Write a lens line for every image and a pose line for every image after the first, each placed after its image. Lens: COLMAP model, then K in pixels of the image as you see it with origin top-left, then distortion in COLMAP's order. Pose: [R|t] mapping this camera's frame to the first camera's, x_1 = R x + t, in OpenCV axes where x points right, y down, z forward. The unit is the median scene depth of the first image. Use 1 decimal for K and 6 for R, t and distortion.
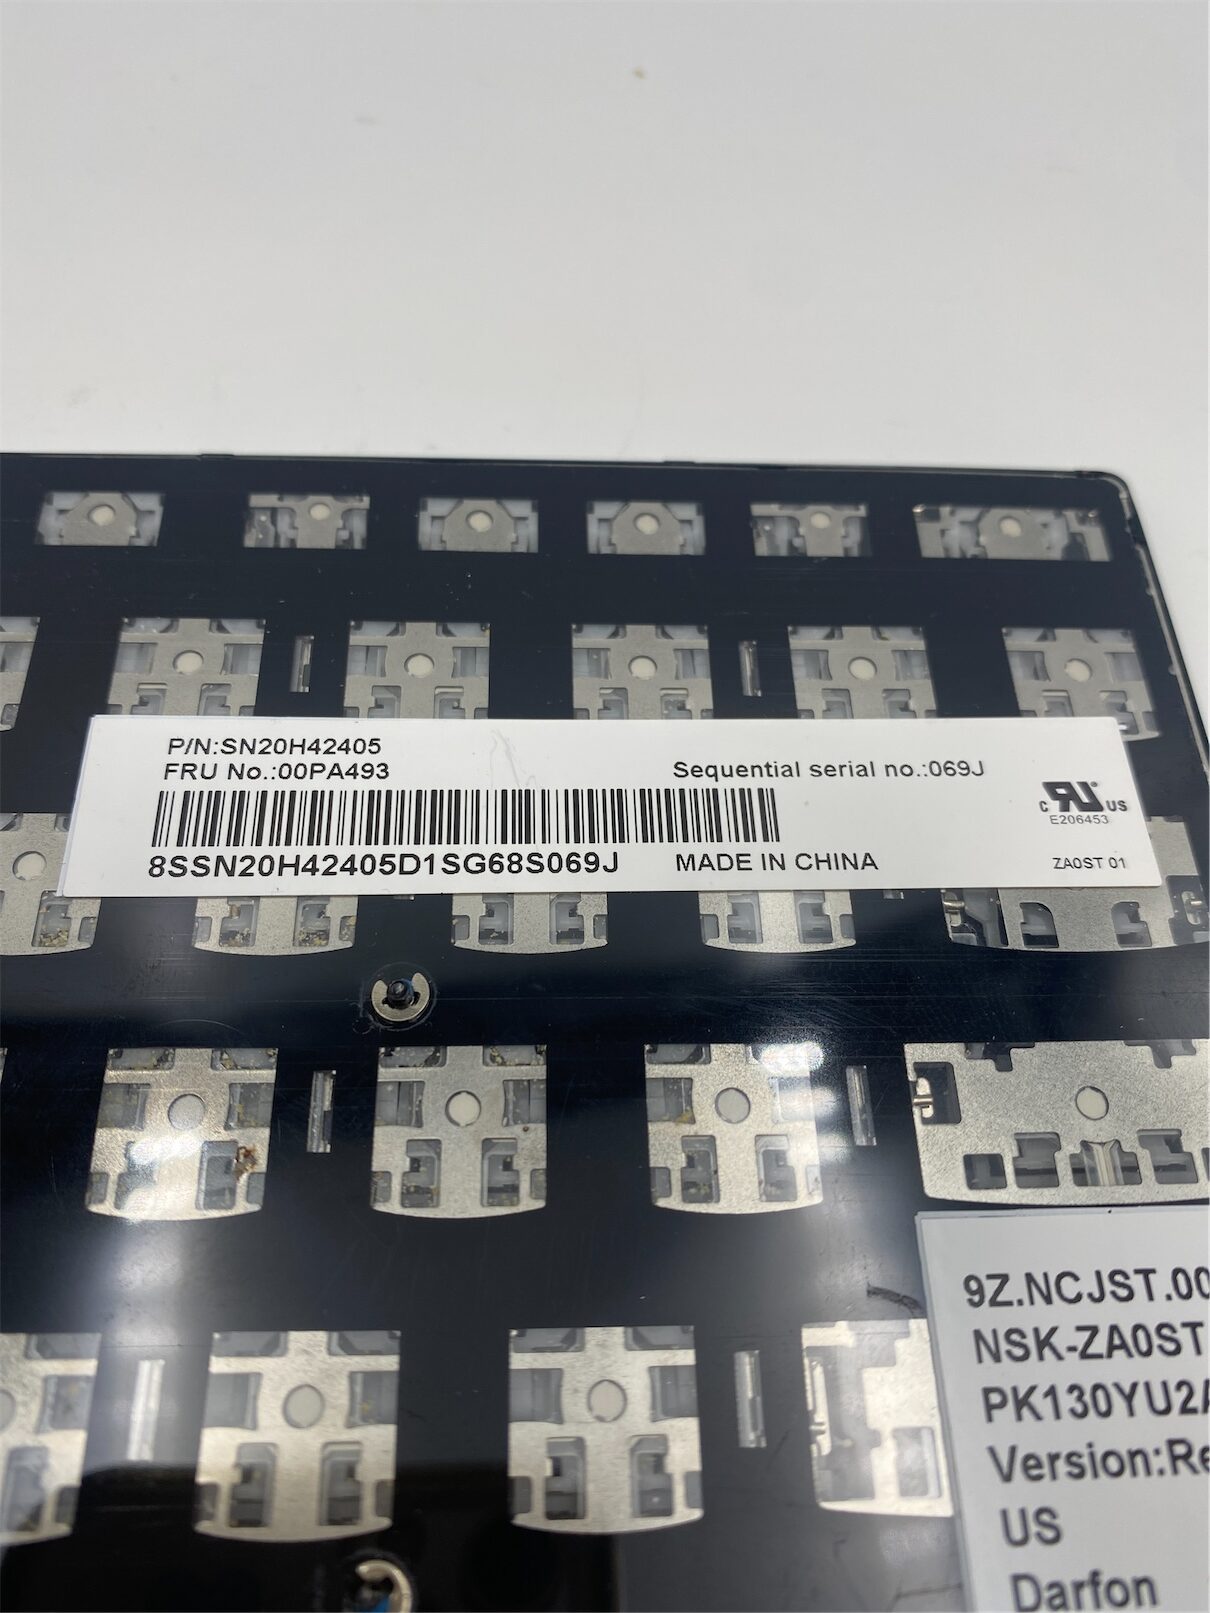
lens RADIAL K [[1195.8, 0, 605.0], [0, 1195.8, 806.5], [0, 0, 1]] dist [-0.007694, -0.004825]
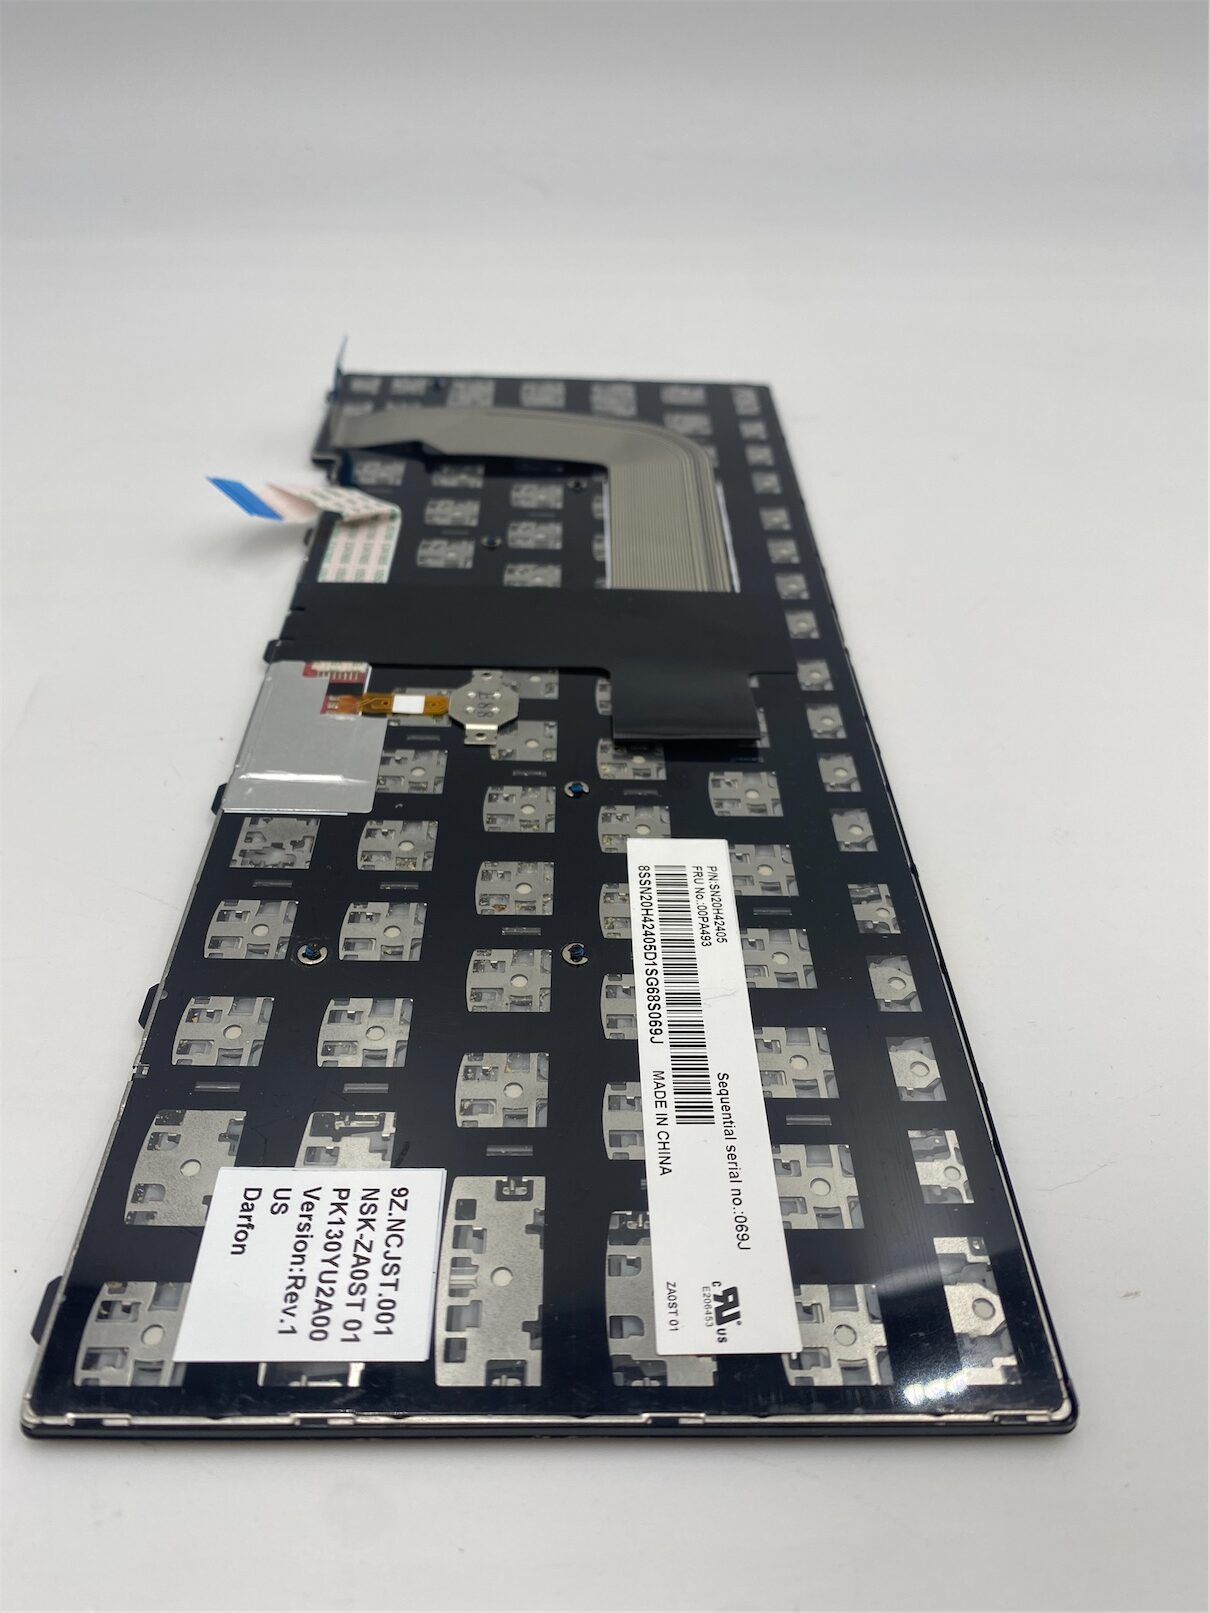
lens RADIAL K [[1305.4, 0, 622.9], [0, 1305.4, 808.1], [0, 0, 1]] dist [-0.037445, -0.007193]
pose [[0.001064, 0.580390, -0.814338, 1.311344], [-0.905910, 0.345407, 0.244992, -0.473962], [0.423469, 0.737456, 0.526148, -0.243777]]
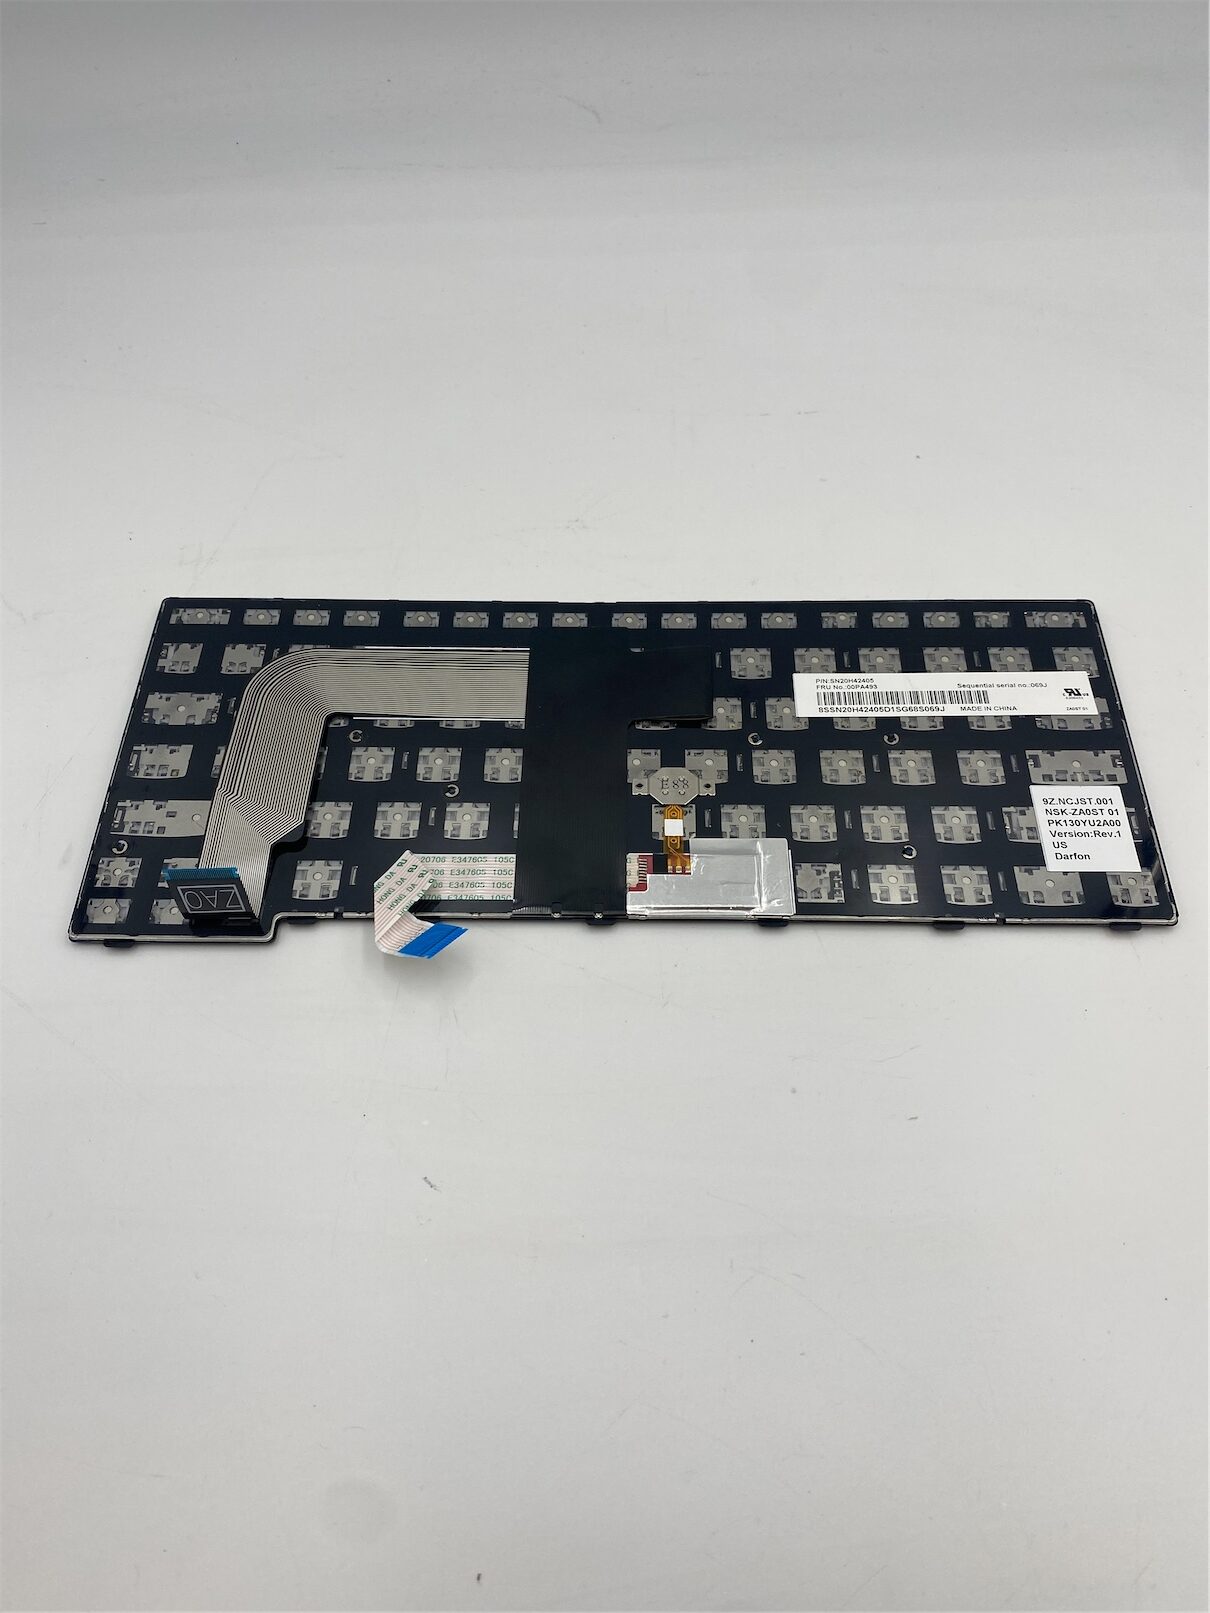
lens RADIAL K [[1195.8, 0, 605.0], [0, 1195.8, 806.5], [0, 0, 1]] dist [-0.007694, -0.004825]
pose [[0.995979, -0.006196, -0.089374, -0.695141], [-0.002010, 0.995809, -0.091436, 0.677714], [0.089566, 0.091248, 0.991792, -2.683253]]
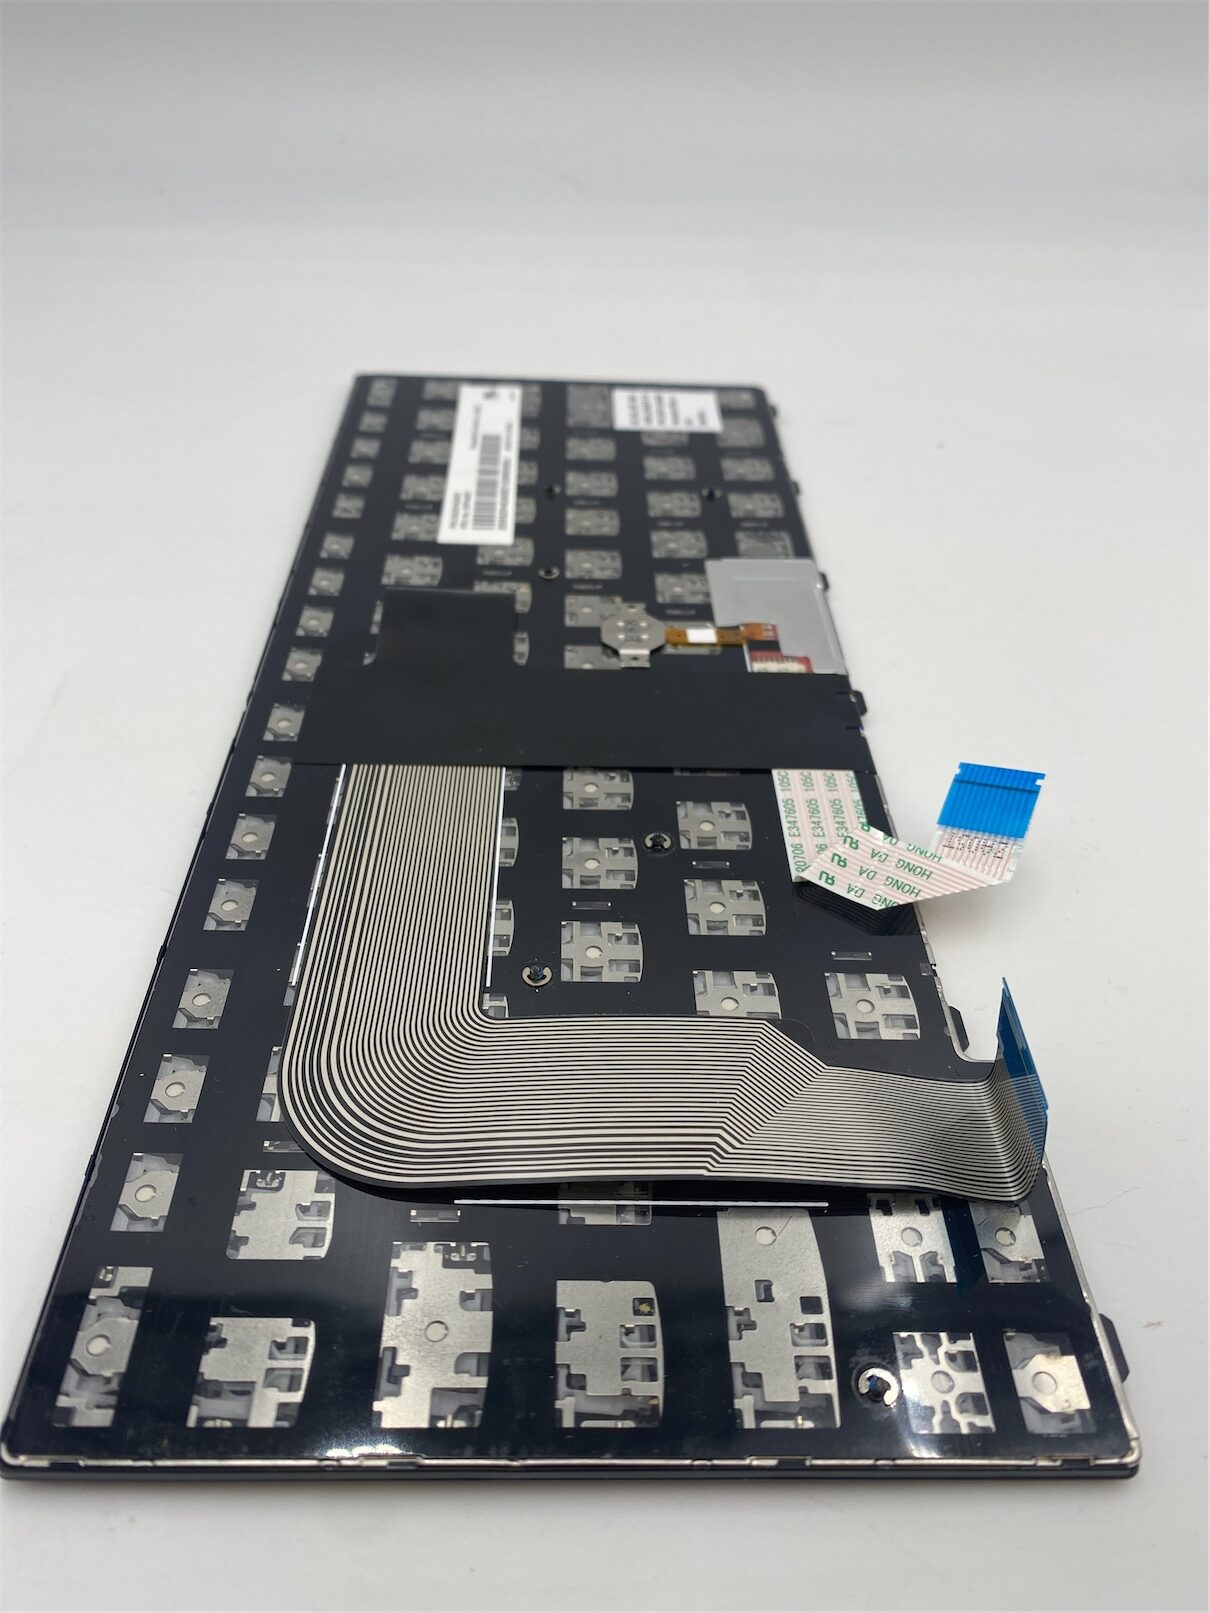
lens RADIAL K [[1305.4, 0, 622.9], [0, 1305.4, 808.1], [0, 0, 1]] dist [-0.037445, -0.007193]
pose [[0.001464, -0.685451, 0.728117, -2.991524], [0.864602, 0.366714, 0.343487, -0.503252], [-0.502454, 0.629029, 0.593179, -0.551575]]
